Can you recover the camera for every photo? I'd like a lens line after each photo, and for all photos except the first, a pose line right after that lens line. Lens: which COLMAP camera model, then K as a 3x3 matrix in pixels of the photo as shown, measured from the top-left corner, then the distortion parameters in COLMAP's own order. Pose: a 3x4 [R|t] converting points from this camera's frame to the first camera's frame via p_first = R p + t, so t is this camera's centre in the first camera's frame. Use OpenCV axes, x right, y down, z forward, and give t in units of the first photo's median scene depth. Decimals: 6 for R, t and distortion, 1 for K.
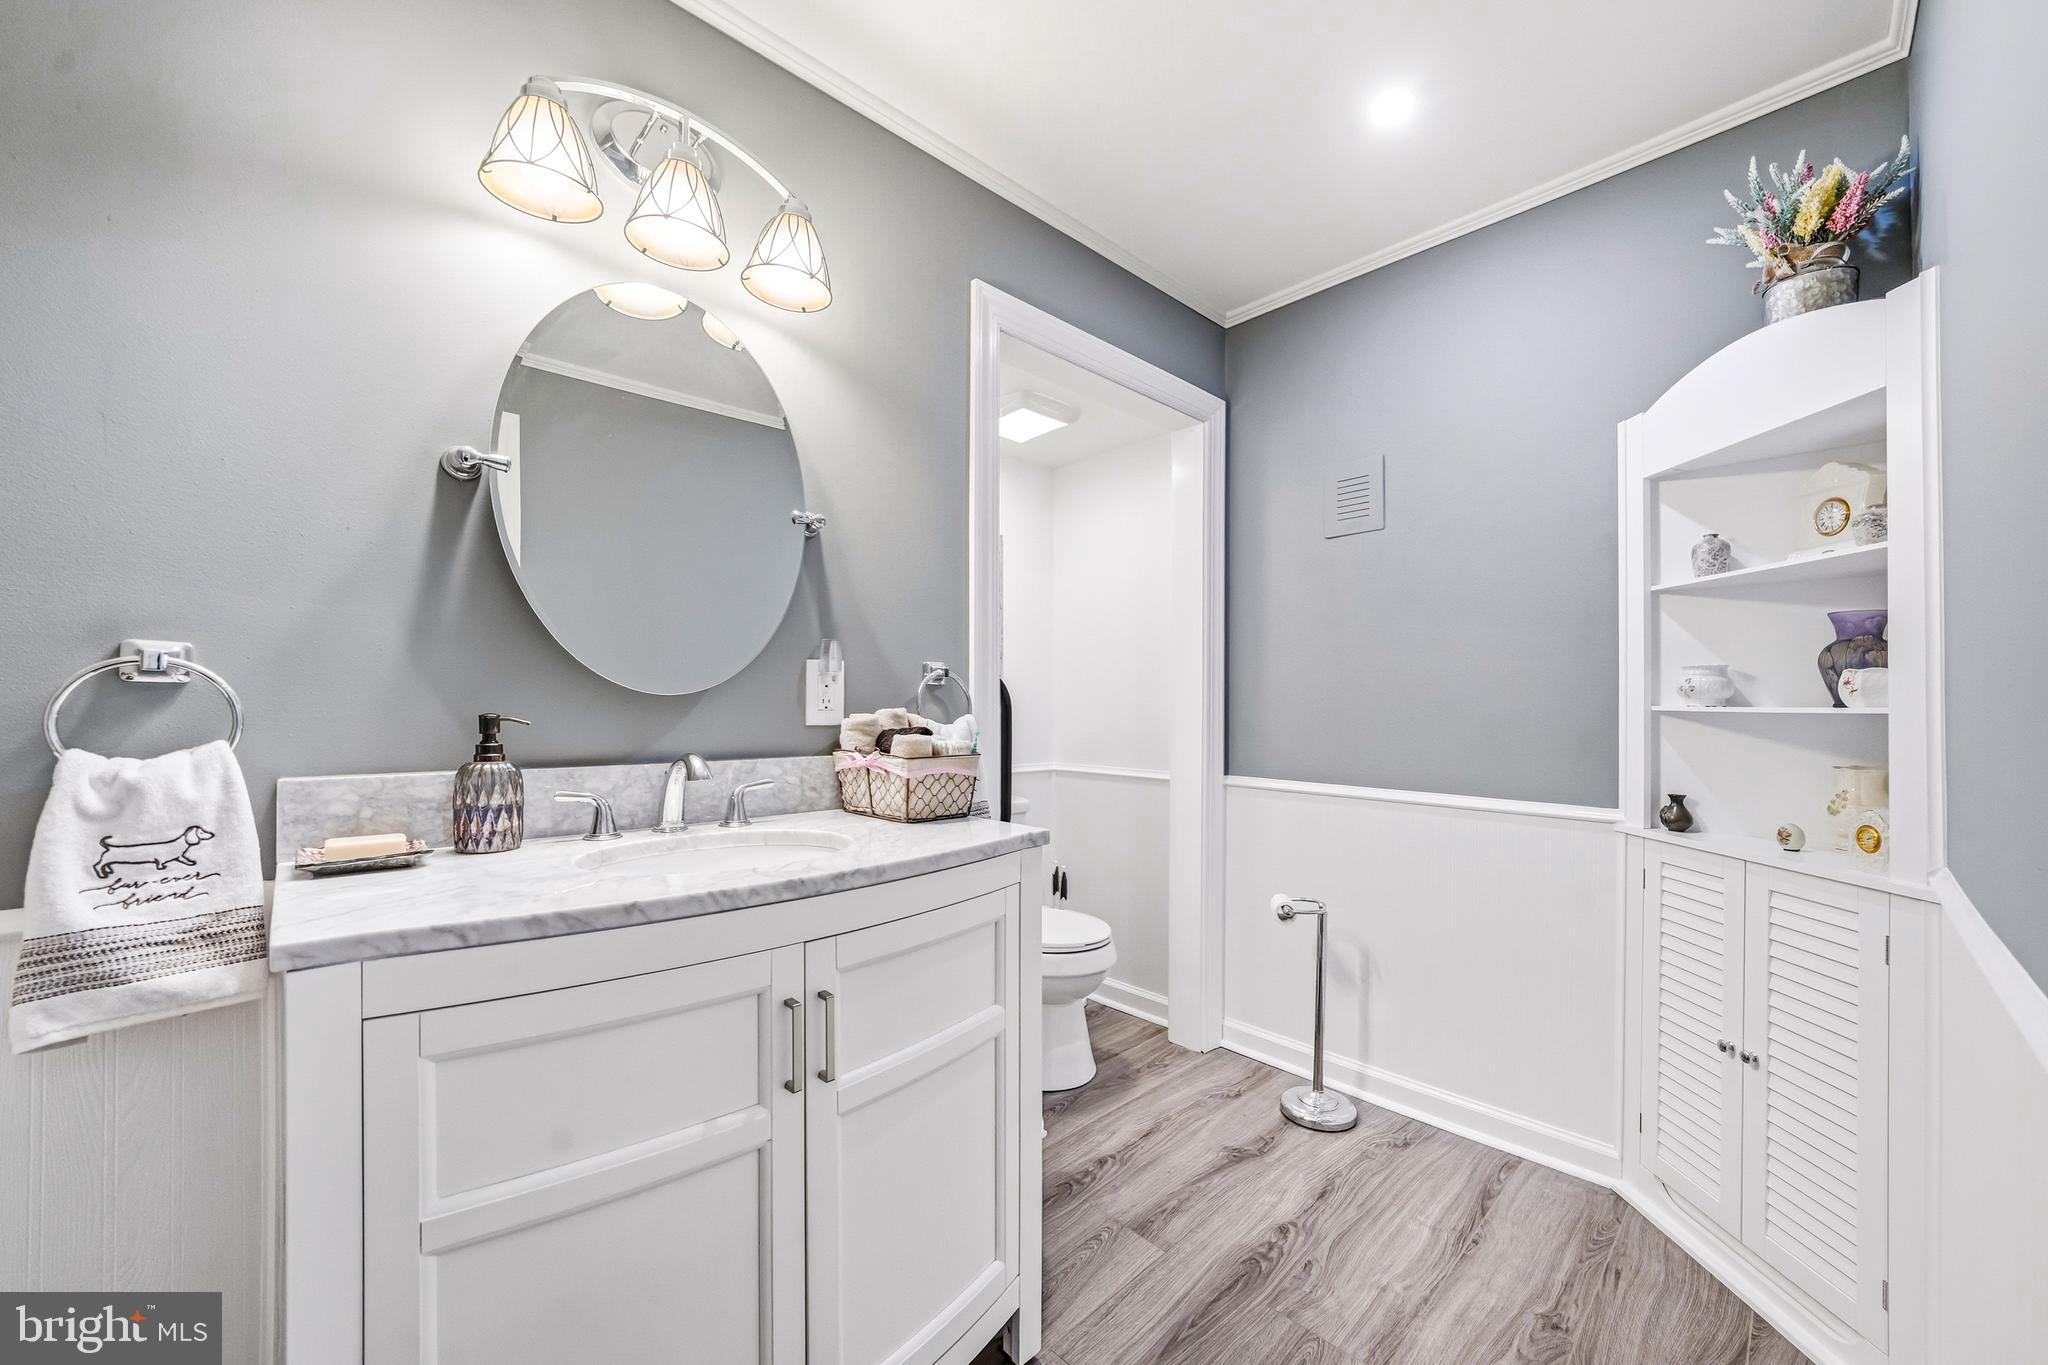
lens RADIAL K [[938.5, 0, 1028.1], [0, 938.5, 690.8], [0, 0, 1]] dist [-0.002414, -0.000108]
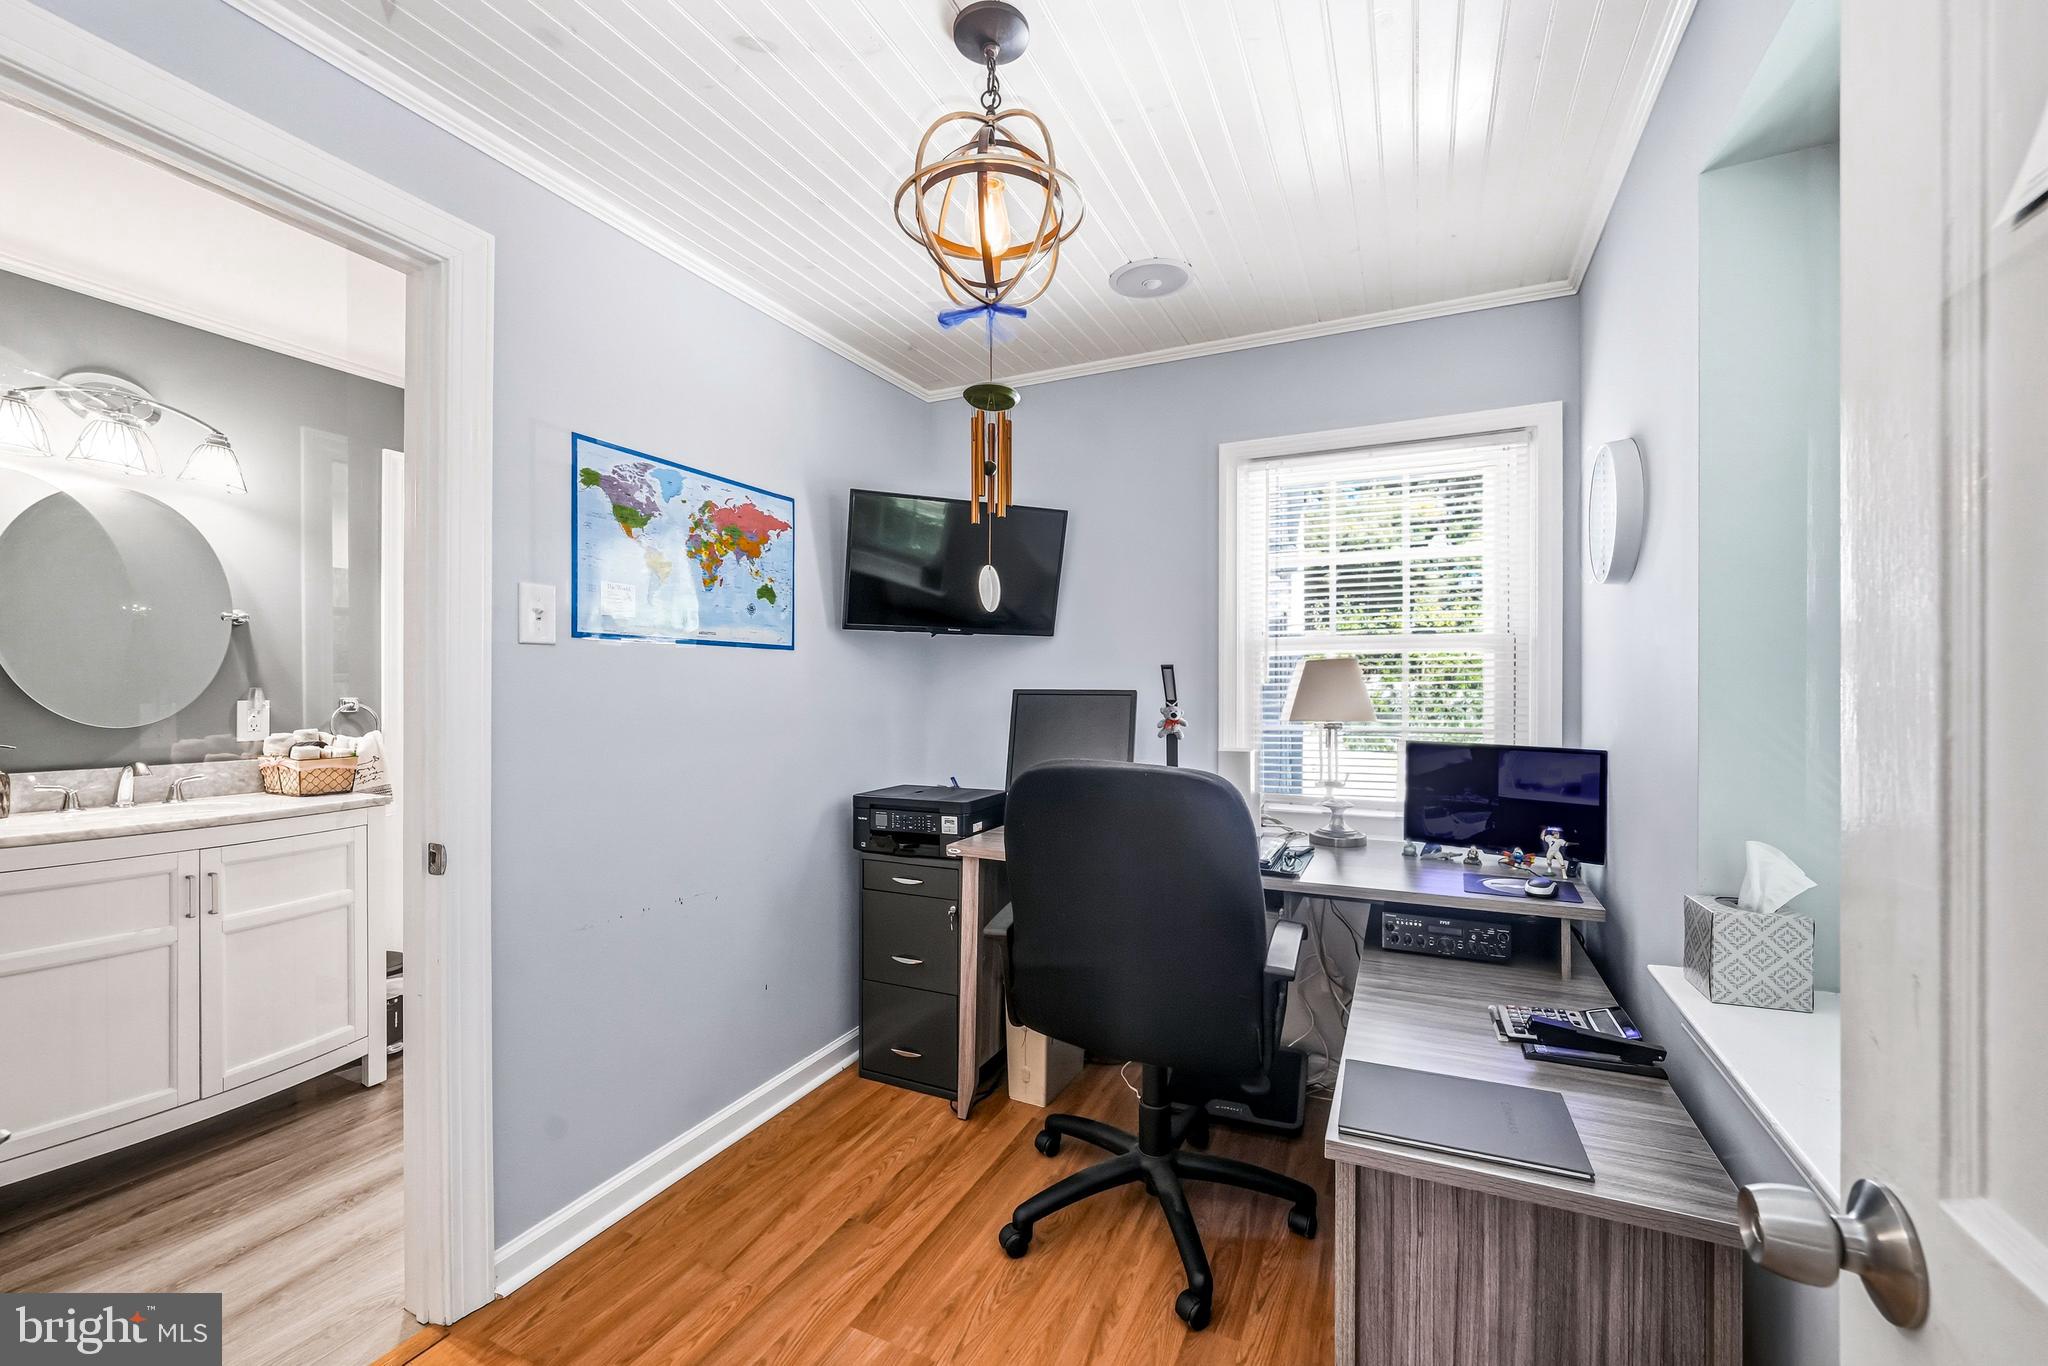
lens RADIAL K [[882.2, 0, 1020.3], [0, 882.2, 692.3], [0, 0, 1]] dist [-0.000472, -0.000043]
pose [[0.919761, 0.003595, 0.392463, 0.467552], [-0.008717, 0.999898, 0.011270, -0.087056], [-0.392383, -0.013787, 0.919699, -1.063616]]
